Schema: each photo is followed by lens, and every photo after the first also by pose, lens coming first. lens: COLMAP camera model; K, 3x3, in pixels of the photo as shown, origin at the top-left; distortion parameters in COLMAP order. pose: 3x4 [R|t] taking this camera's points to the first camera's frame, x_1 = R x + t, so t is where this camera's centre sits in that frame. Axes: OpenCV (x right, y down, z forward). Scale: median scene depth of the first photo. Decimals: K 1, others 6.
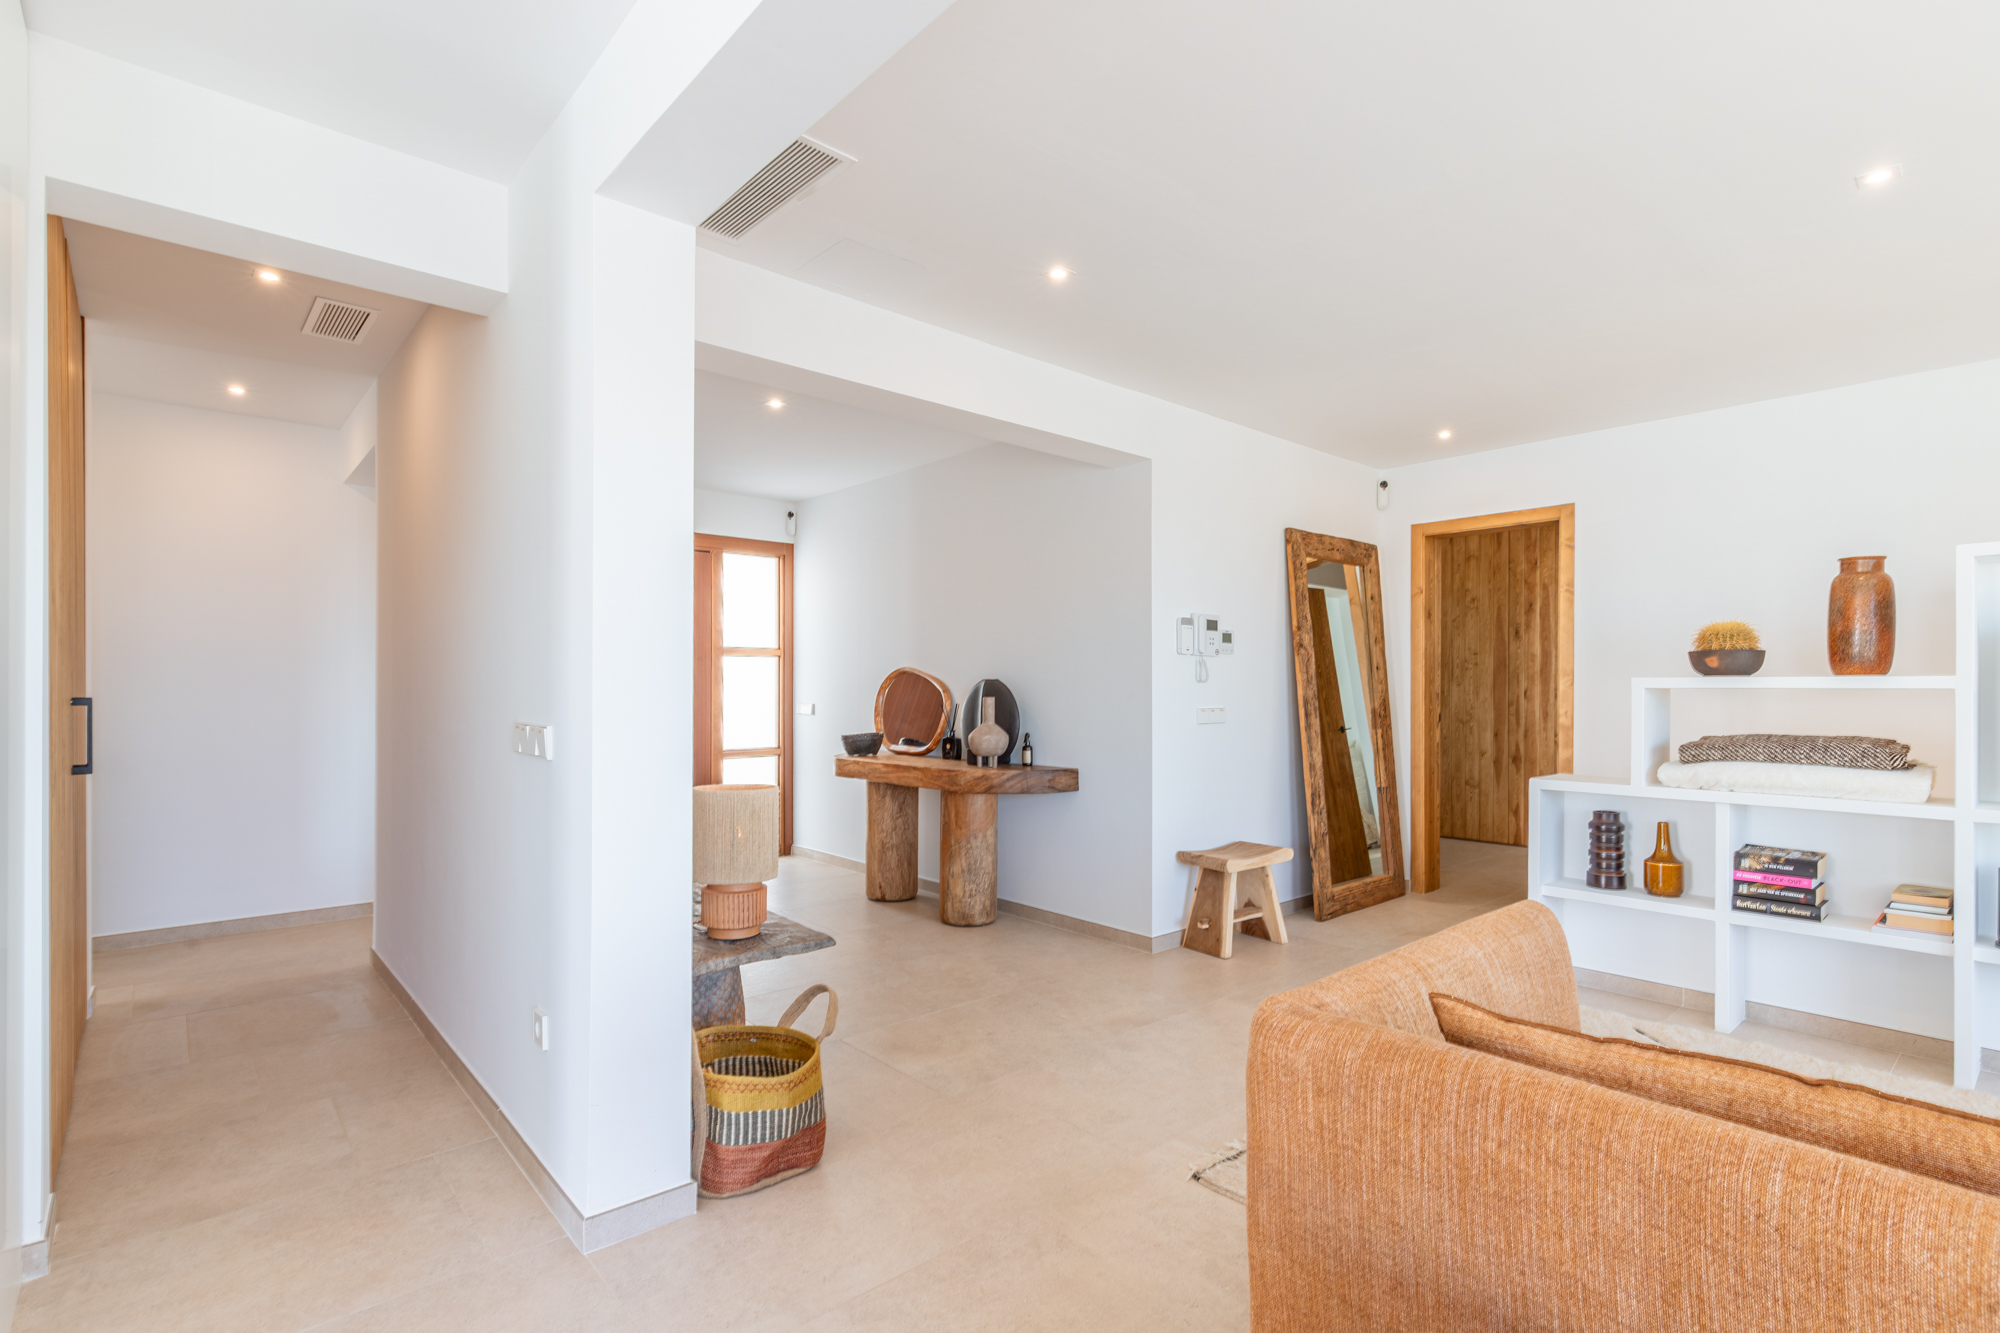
lens RADIAL K [[930.7, 0, 1057.3], [0, 930.7, 697.7], [0, 0, 1]] dist [0.003429, 0.000801]
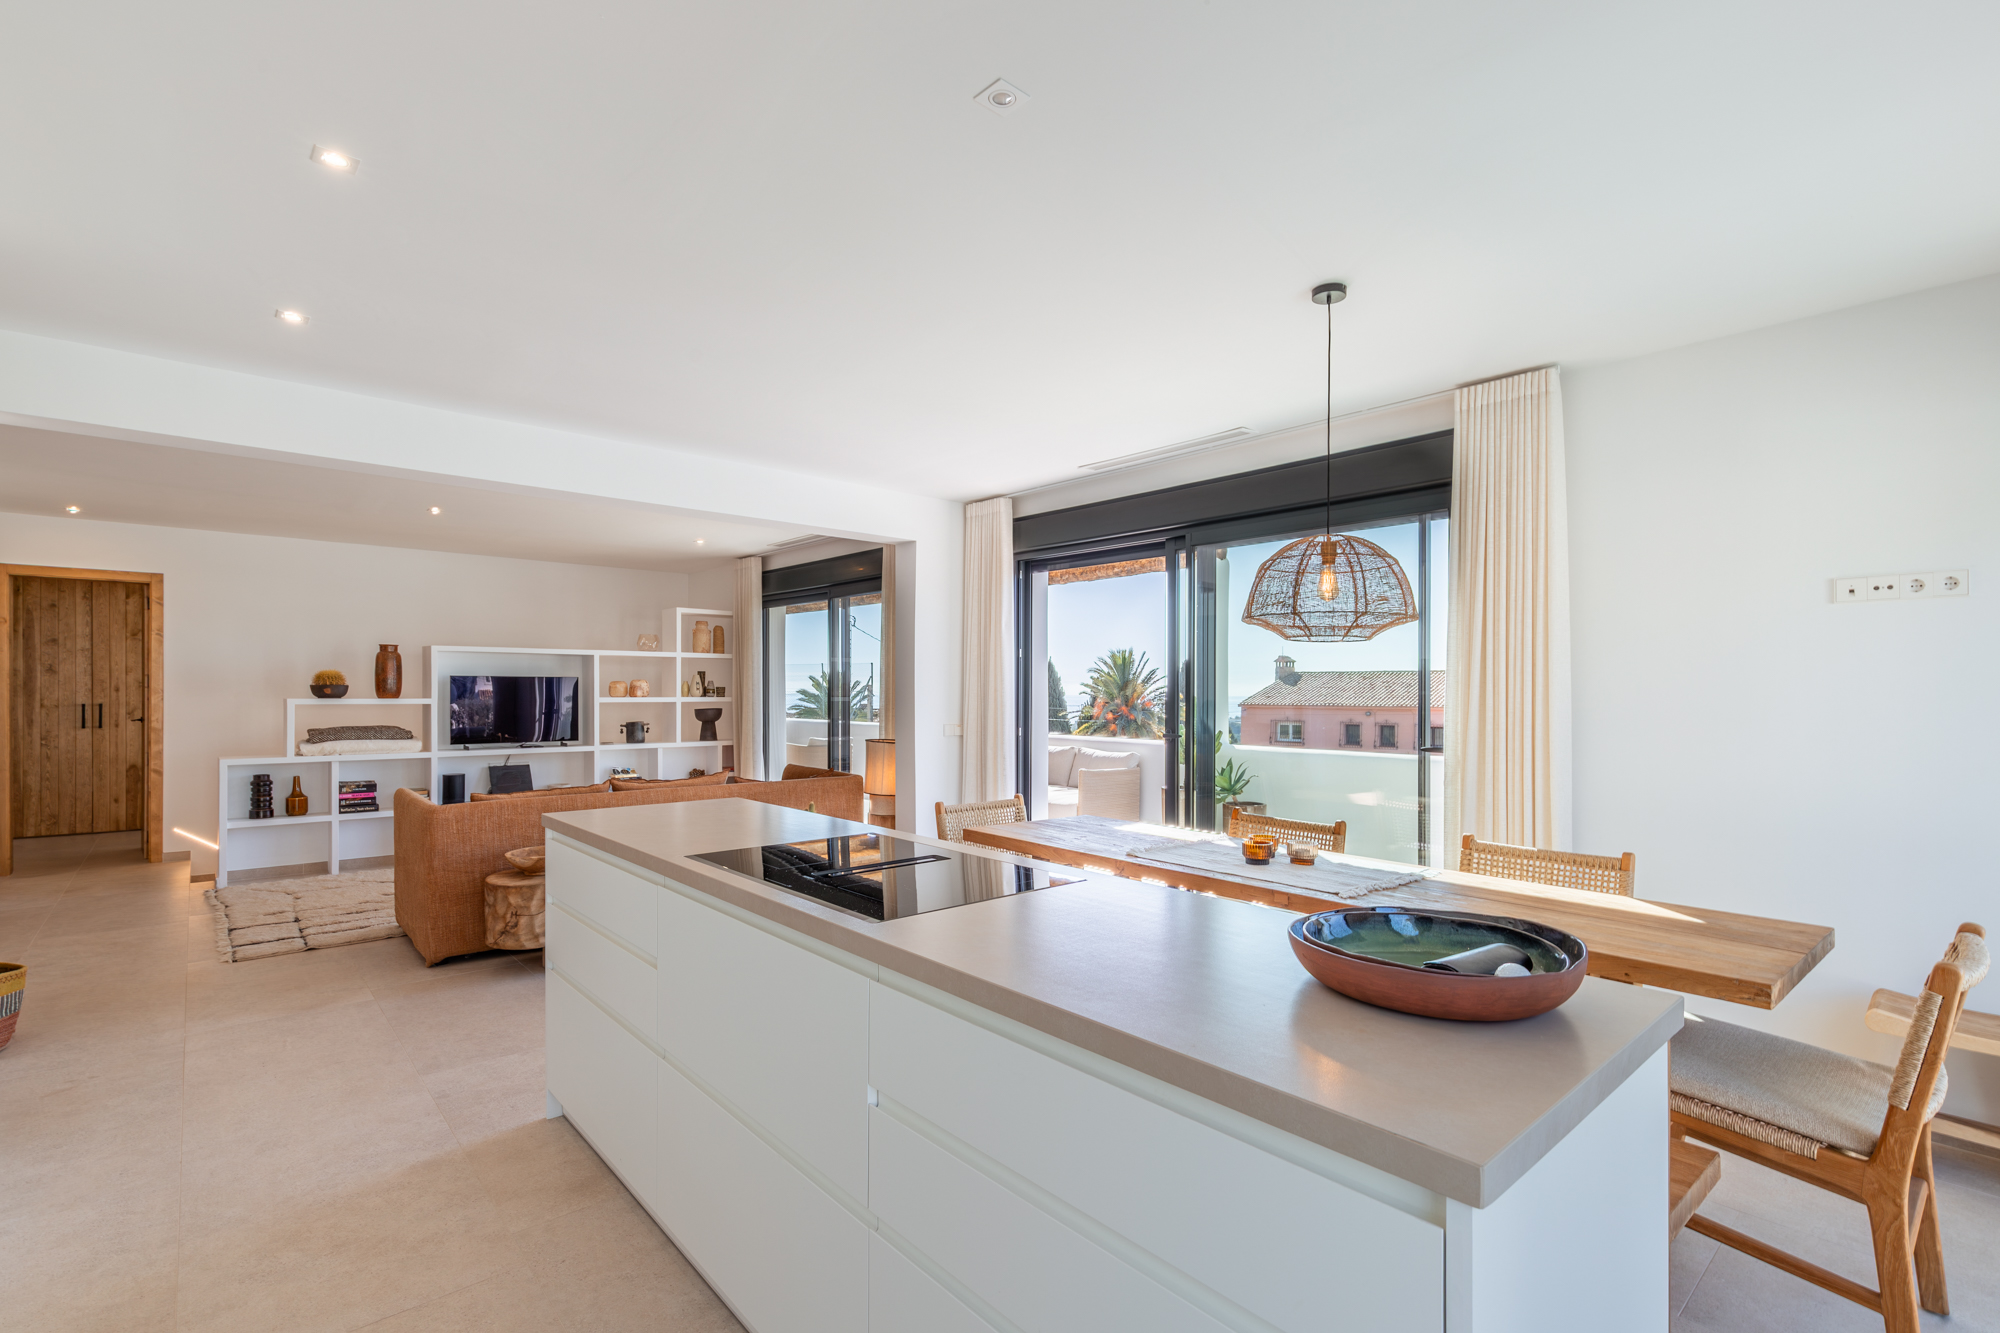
lens RADIAL K [[930.7, 0, 1004.6], [0, 930.7, 684.2], [0, 0, 1]] dist [0.003429, 0.000801]
pose [[0.004769, 0.007819, 0.999958, -1.263556], [0.002363, 0.999967, -0.007831, -0.033547], [-0.999986, 0.002400, 0.004751, -0.443383]]
